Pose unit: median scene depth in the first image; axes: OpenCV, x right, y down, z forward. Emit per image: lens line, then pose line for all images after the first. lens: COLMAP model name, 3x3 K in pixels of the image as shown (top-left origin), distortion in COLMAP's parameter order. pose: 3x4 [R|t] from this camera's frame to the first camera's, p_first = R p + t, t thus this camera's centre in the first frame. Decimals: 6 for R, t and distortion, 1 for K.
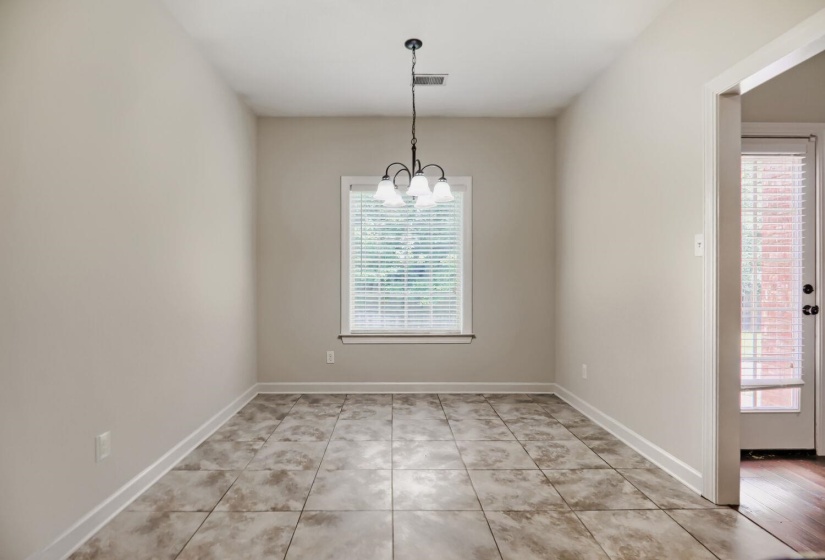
lens RADIAL K [[399.6, 0, 415.6], [0, 399.6, 287.7], [0, 0, 1]] dist [-0.003421, -0.000524]
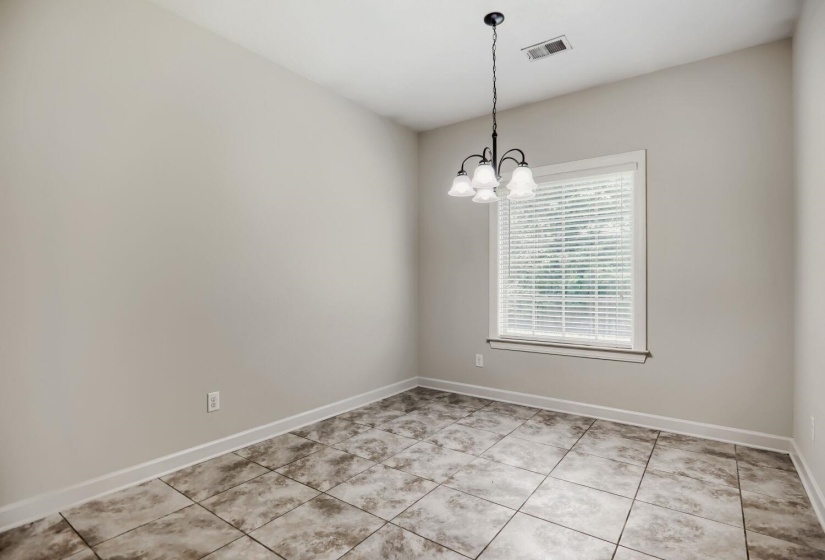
lens RADIAL K [[399.6, 0, 415.6], [0, 399.6, 287.7], [0, 0, 1]] dist [-0.003421, -0.000524]
pose [[0.809880, 0.006730, -0.586557, 0.382256], [-0.010242, 0.999944, -0.002668, -0.002172], [0.586506, 0.008168, 0.809904, 0.175202]]
